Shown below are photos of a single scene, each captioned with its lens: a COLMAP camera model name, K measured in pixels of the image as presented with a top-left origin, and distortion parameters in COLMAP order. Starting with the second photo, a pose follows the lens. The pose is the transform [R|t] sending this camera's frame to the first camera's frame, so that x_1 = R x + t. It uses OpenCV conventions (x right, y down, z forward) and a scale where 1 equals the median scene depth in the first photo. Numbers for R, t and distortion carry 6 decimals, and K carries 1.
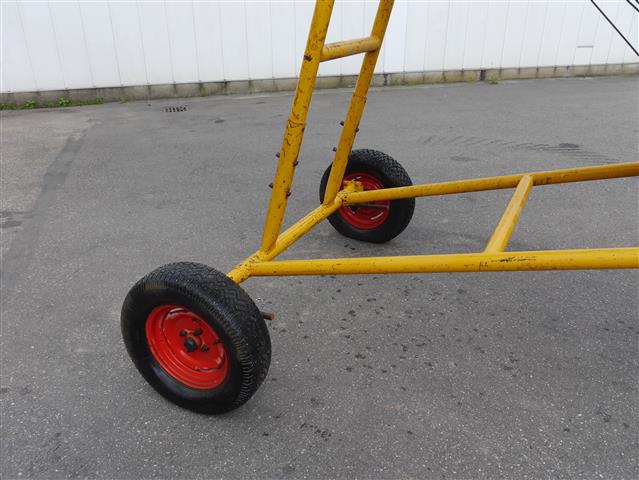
lens RADIAL K [[520.5, 0, 321.0], [0, 520.5, 242.0], [0, 0, 1]] dist [-0.054302, 0.030422]
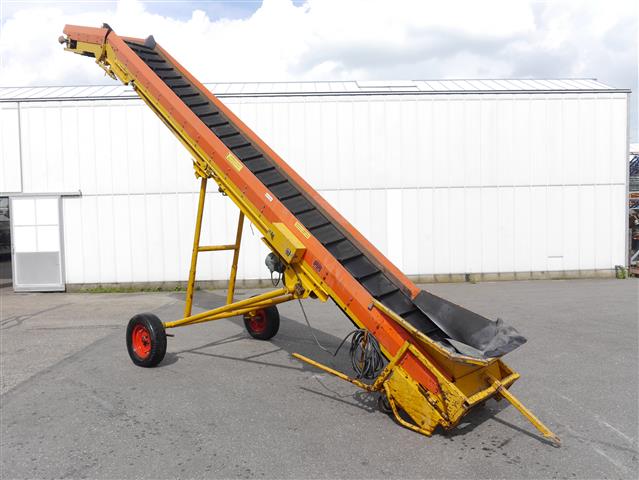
lens RADIAL K [[515.2, 0, 319.7], [0, 515.2, 244.3], [0, 0, 1]] dist [-0.048794, 0.015421]
pose [[0.962902, -0.009986, -0.269667, 0.305020], [-0.097157, 0.919469, -0.380968, 0.142642], [0.251755, 0.393035, 0.884388, -0.311861]]
